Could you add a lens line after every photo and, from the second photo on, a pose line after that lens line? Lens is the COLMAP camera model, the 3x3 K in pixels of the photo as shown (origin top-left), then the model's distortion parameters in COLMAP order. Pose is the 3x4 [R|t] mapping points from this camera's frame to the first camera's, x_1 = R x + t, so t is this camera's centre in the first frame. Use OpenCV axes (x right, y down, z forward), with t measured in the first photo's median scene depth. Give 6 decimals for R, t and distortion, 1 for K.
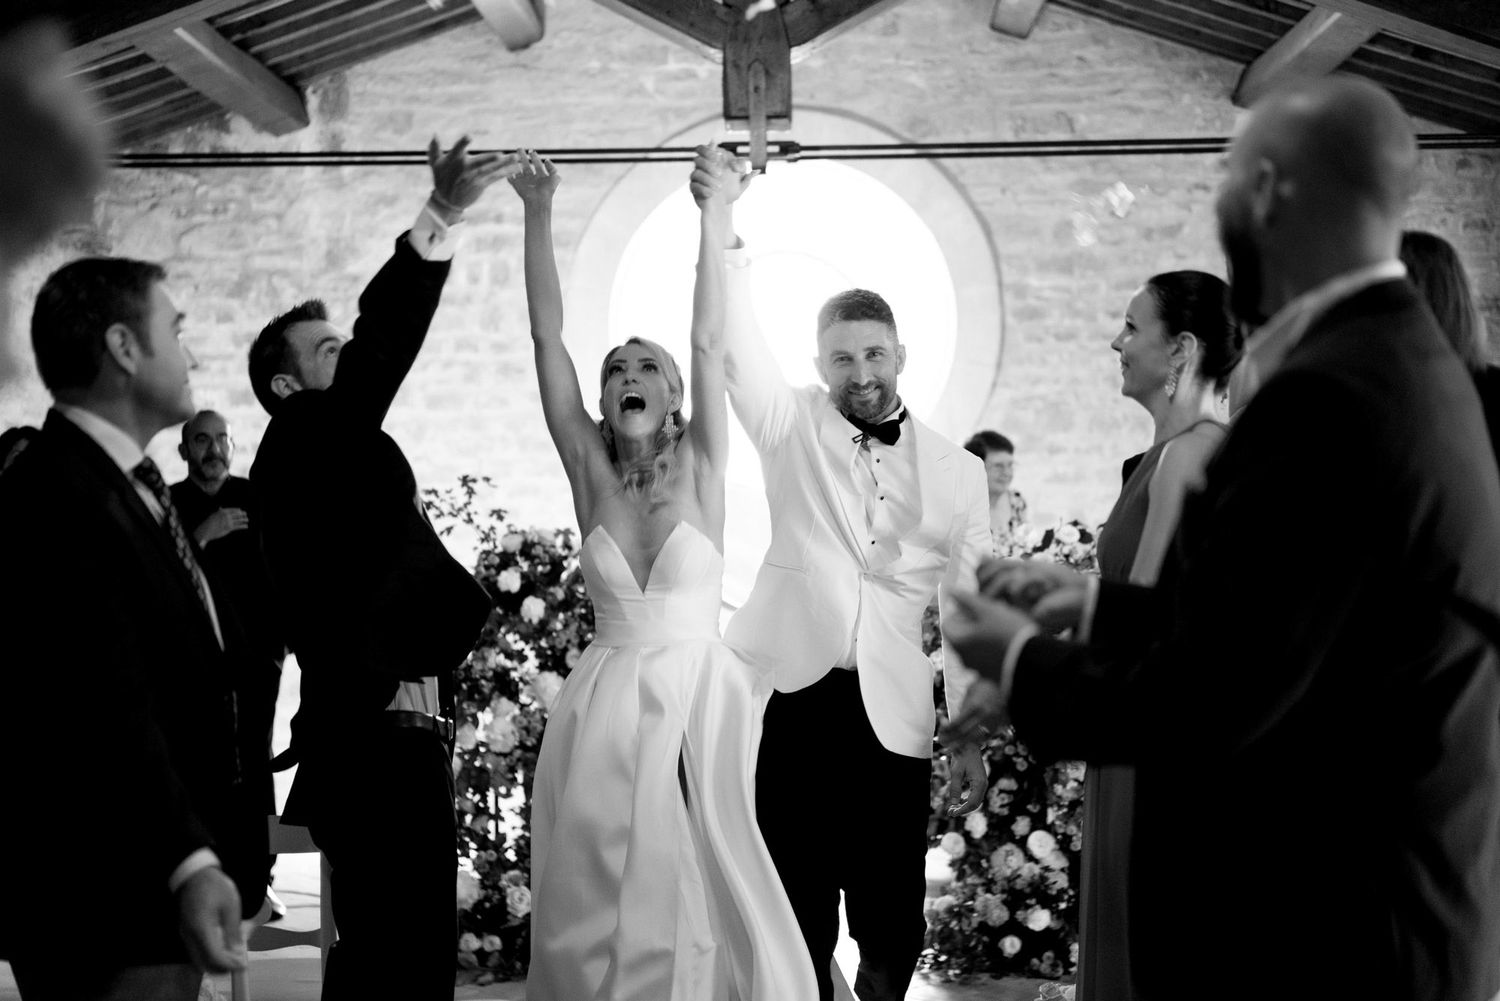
lens RADIAL K [[2382.5, 0, 709.7], [0, 2382.5, 502.0], [0, 0, 1]] dist [0.134515, -0.895177]
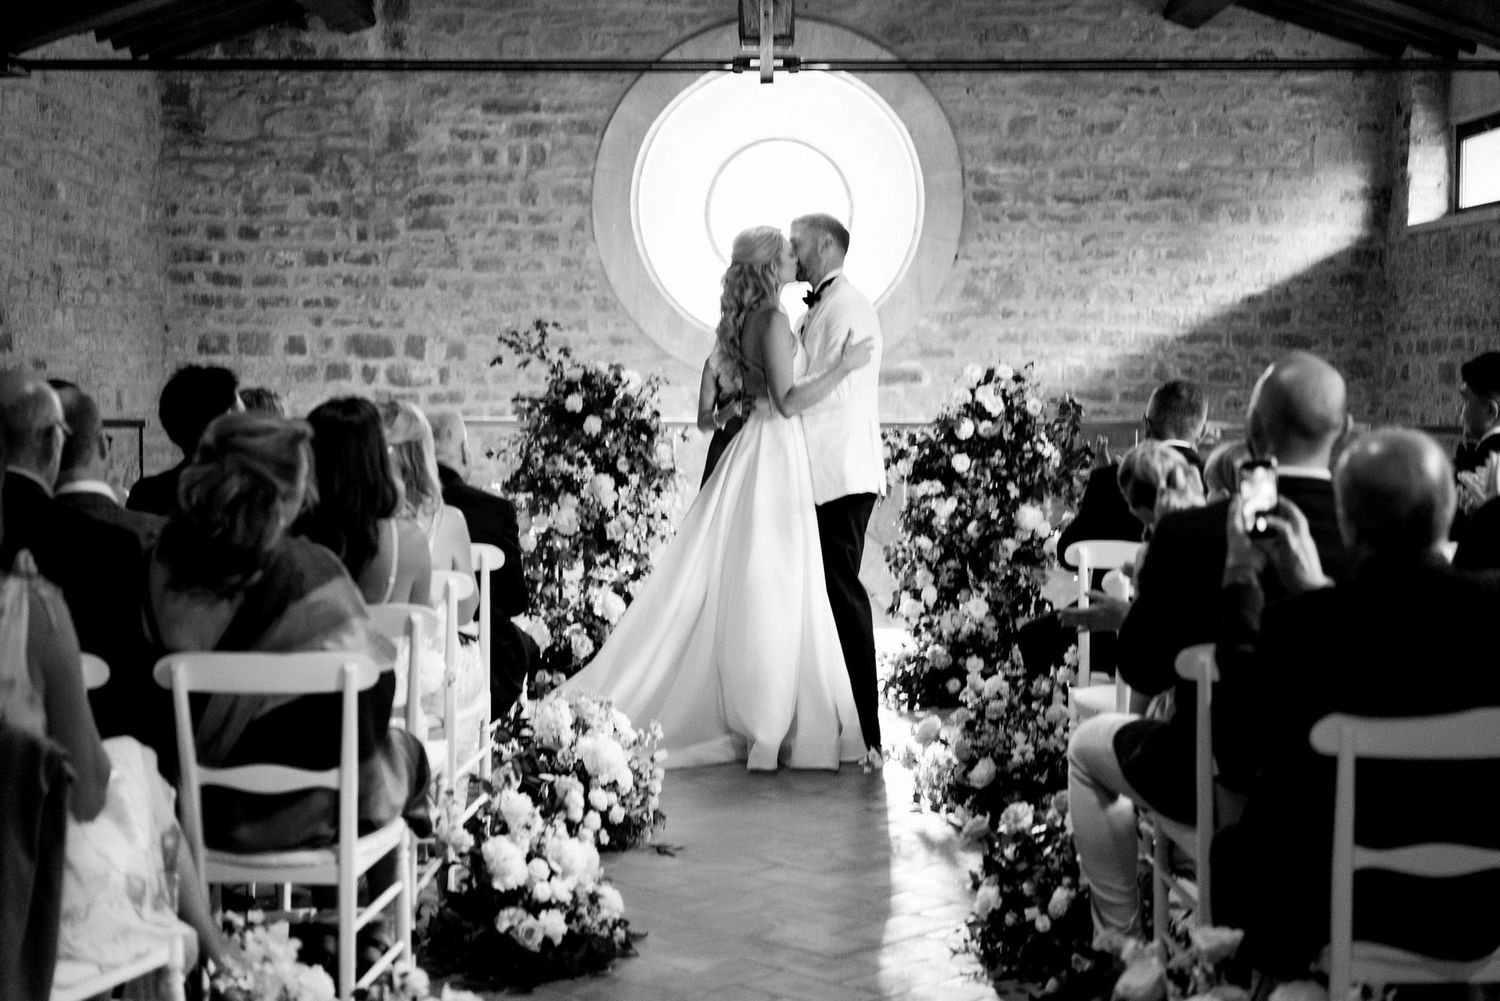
lens RADIAL K [[2382.5, 0, 709.7], [0, 2382.5, 502.0], [0, 0, 1]] dist [0.134515, -0.895177]
pose [[0.999829, 0.013781, 0.012305, -0.020551], [-0.014431, 0.998416, 0.054377, 0.012156], [-0.011536, -0.054545, 0.998445, -0.240685]]
